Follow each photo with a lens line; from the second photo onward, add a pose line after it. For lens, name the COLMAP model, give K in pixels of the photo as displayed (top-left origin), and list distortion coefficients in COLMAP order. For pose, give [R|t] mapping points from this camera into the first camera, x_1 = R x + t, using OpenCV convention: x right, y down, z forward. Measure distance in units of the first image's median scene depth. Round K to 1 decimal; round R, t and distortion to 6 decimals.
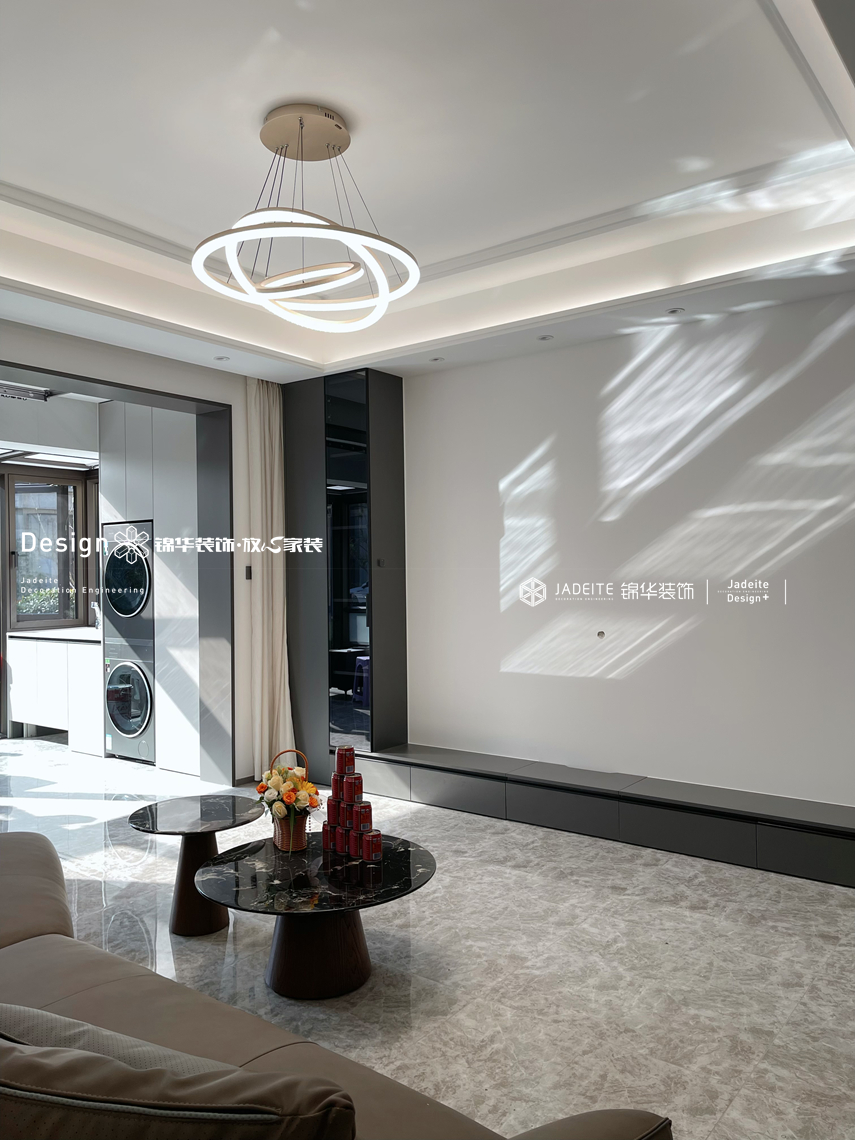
lens RADIAL K [[860.2, 0, 422.9], [0, 860.2, 576.6], [0, 0, 1]] dist [0.026714, 0.003875]
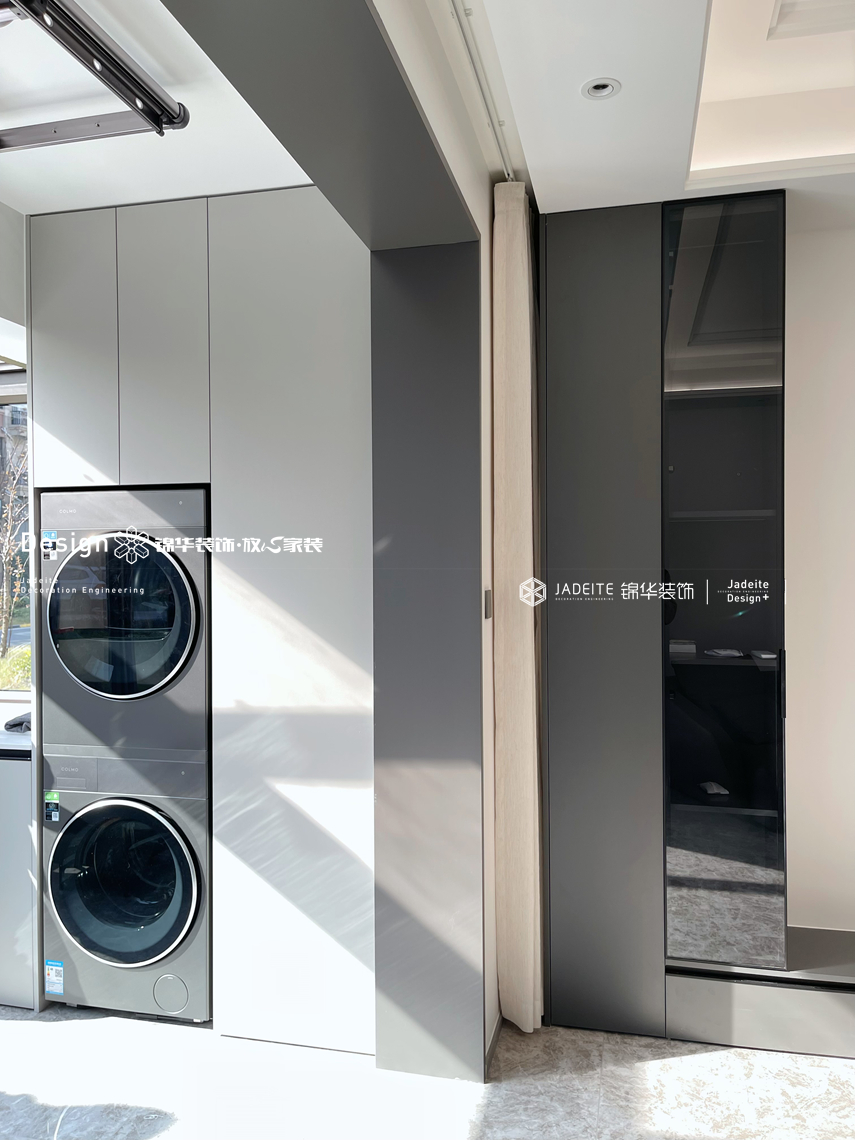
lens RADIAL K [[860.2, 0, 430.6], [0, 860.2, 560.8], [0, 0, 1]] dist [0.026714, 0.003875]
pose [[0.917434, -0.010571, 0.397748, -0.384866], [-0.003008, 0.999434, 0.033499, -0.041789], [-0.397877, -0.031929, 0.916883, 0.547359]]
